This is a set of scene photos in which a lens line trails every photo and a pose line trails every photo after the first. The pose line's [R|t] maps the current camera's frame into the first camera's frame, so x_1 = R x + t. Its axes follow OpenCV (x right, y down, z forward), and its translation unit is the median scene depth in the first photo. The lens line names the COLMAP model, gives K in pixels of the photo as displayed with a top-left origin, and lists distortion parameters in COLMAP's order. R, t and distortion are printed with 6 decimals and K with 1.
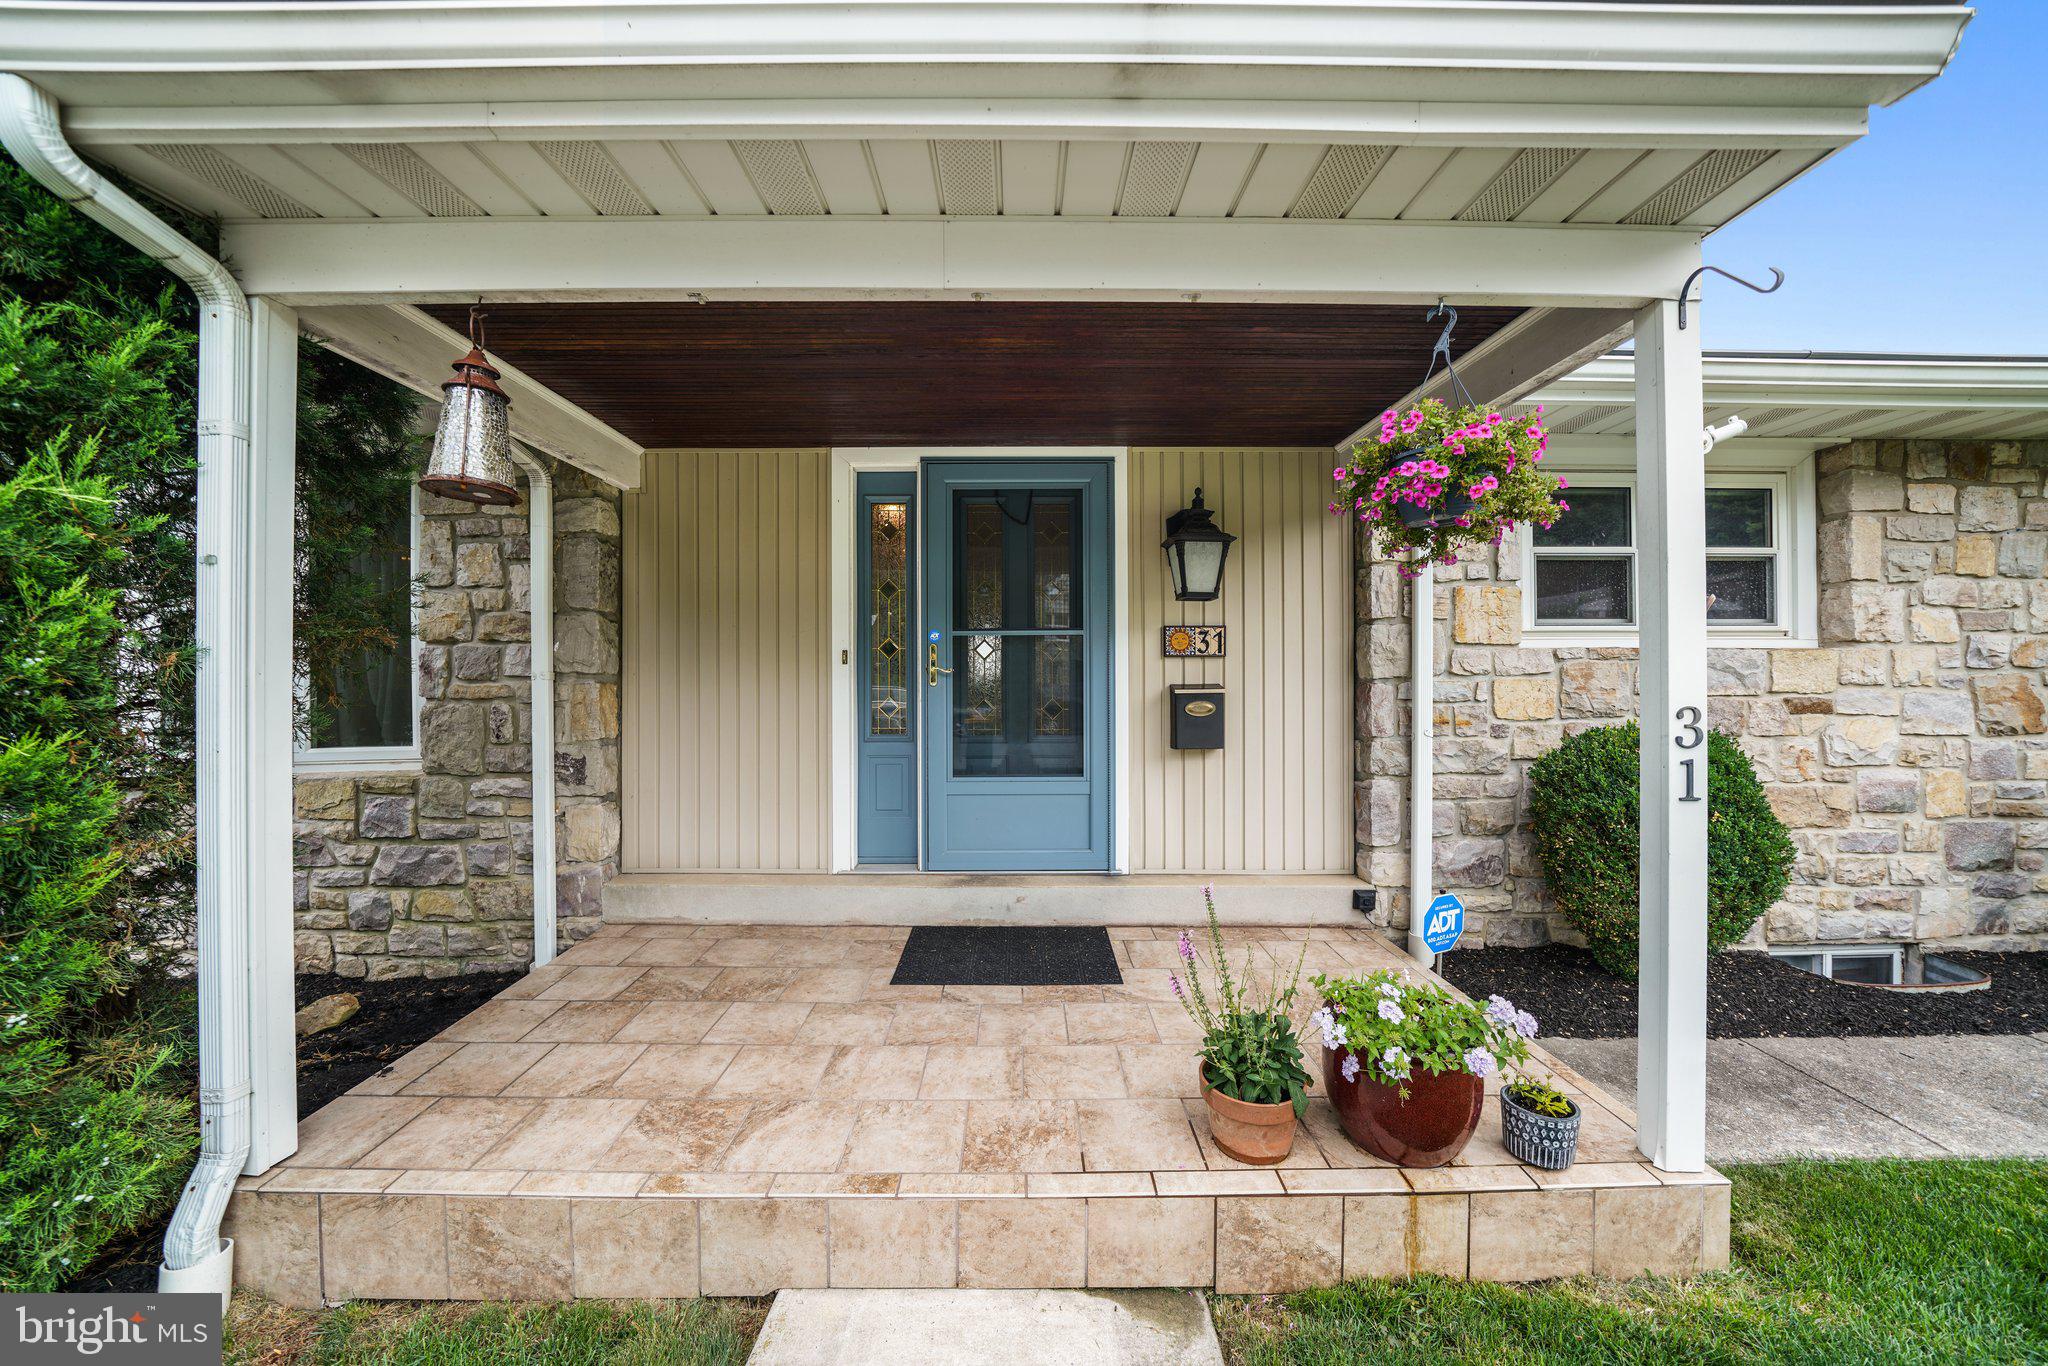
lens RADIAL K [[730.7, 0, 1024.0], [0, 730.7, 683.0], [0, 0, 1]] dist [-0.001759, -0.000212]
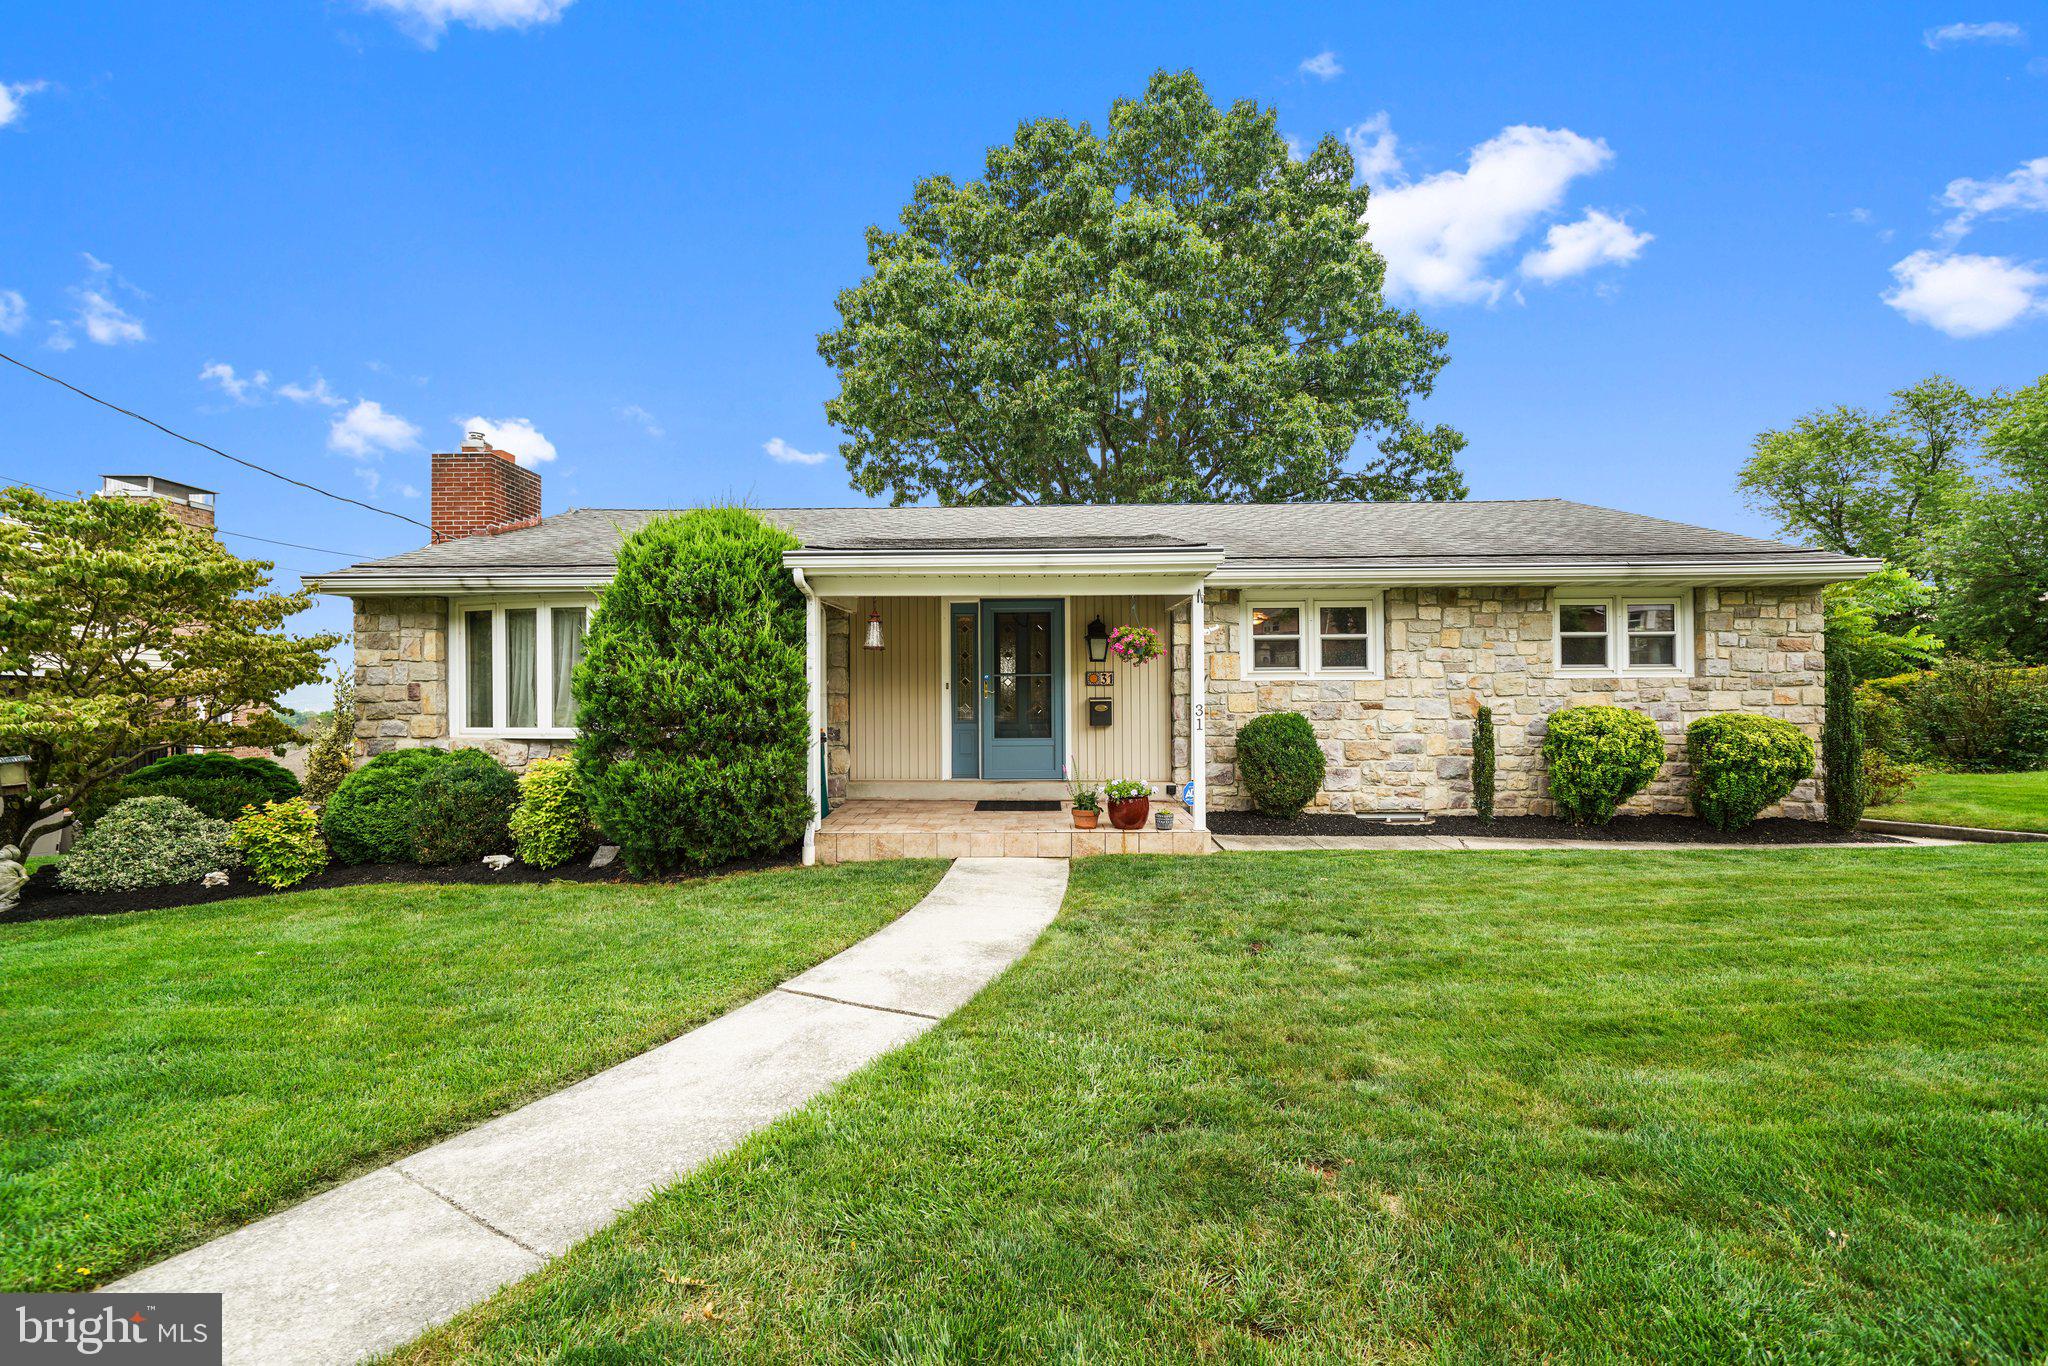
lens RADIAL K [[821.8, 0, 1024.0], [0, 821.8, 683.0], [0, 0, 1]] dist [0.000944, 0.000035]
pose [[0.999701, -0.004145, -0.024103, 0.057513], [0.003910, 0.999944, -0.009799, -0.019380], [0.024142, 0.009702, 0.999661, -1.579542]]
